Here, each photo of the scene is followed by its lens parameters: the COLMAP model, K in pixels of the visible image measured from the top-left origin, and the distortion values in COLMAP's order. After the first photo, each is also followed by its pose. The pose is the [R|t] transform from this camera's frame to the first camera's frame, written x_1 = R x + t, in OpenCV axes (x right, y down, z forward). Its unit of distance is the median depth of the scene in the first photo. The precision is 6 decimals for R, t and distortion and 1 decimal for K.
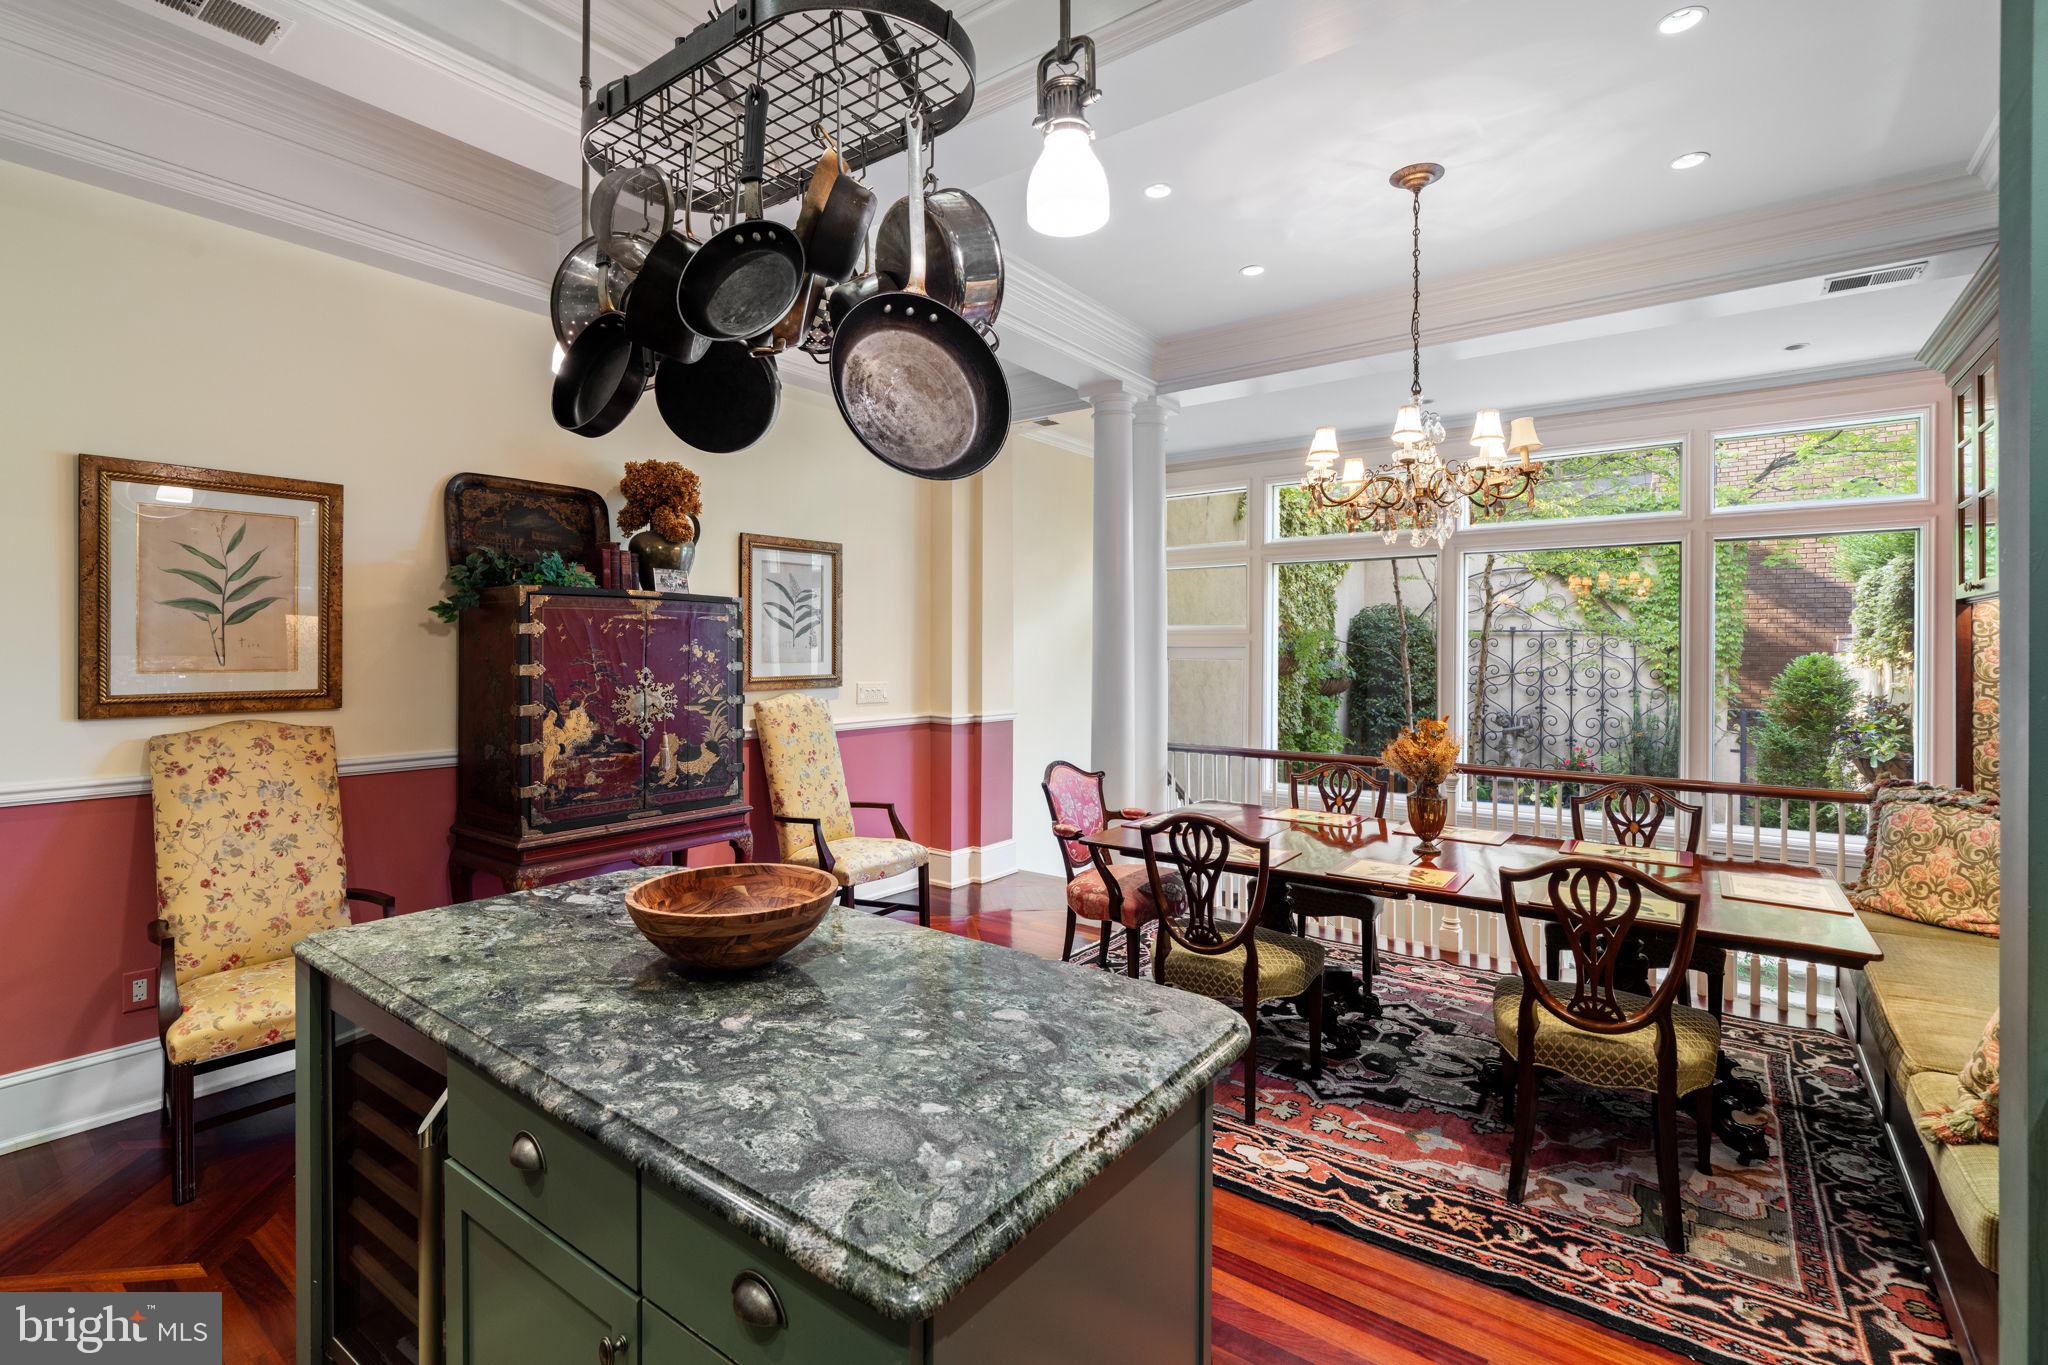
lens RADIAL K [[931.9, 0, 1021.5], [0, 931.9, 646.5], [0, 0, 1]] dist [-0.010474, 0.003057]
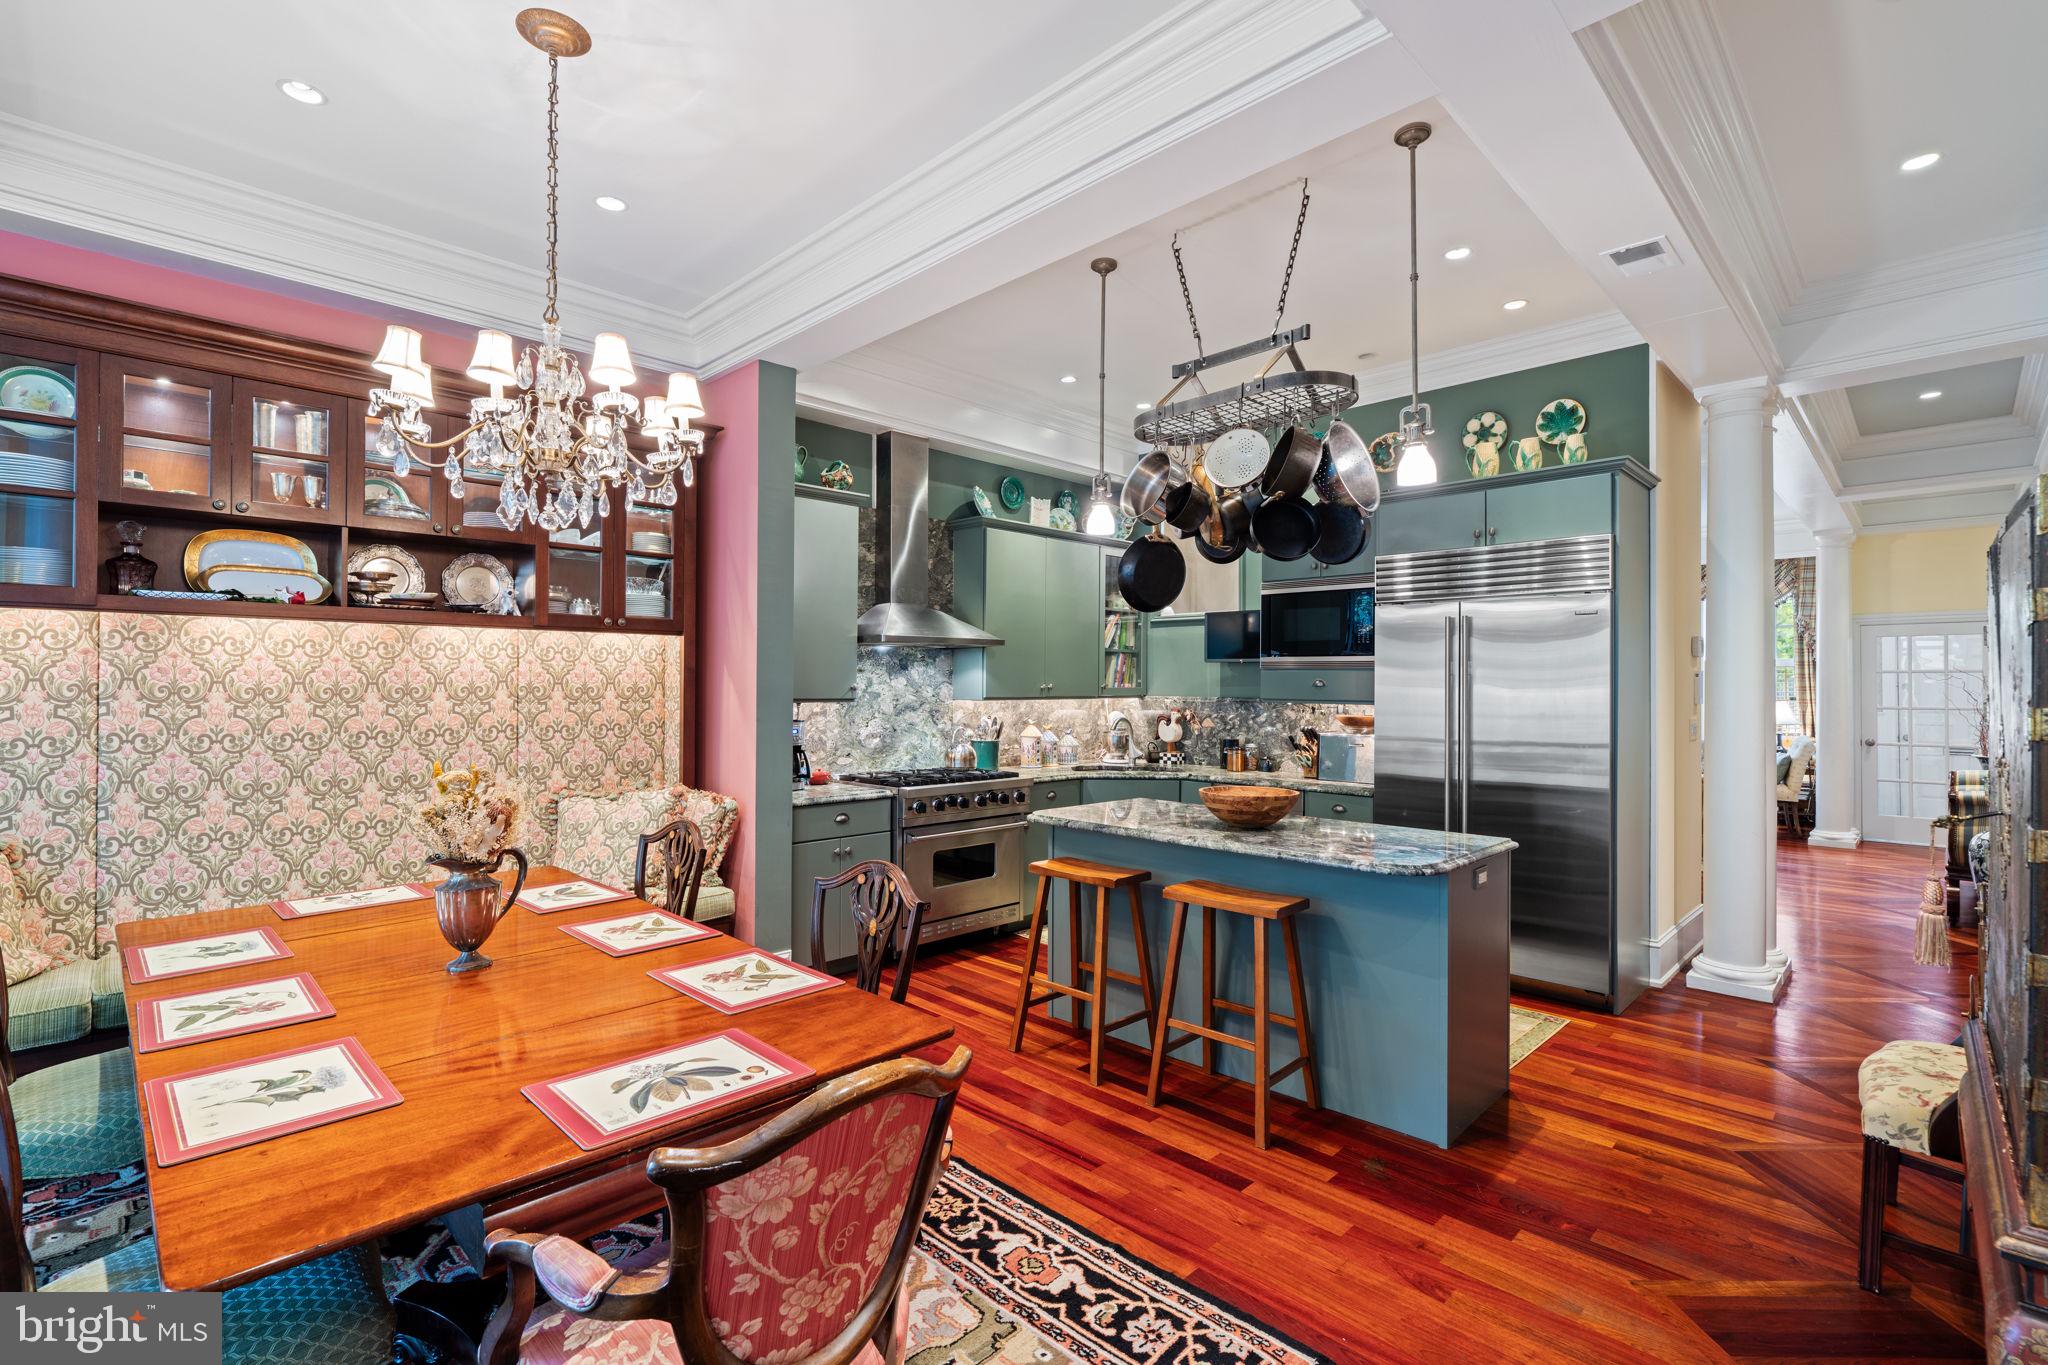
lens RADIAL K [[931.9, 0, 987.6], [0, 931.9, 676.0], [0, 0, 1]] dist [-0.010474, 0.003057]
pose [[-0.984879, -0.006059, 0.173136, 0.775454], [-0.007830, 0.999924, -0.009547, 0.009263], [-0.173065, -0.010758, -0.984852, 3.068137]]
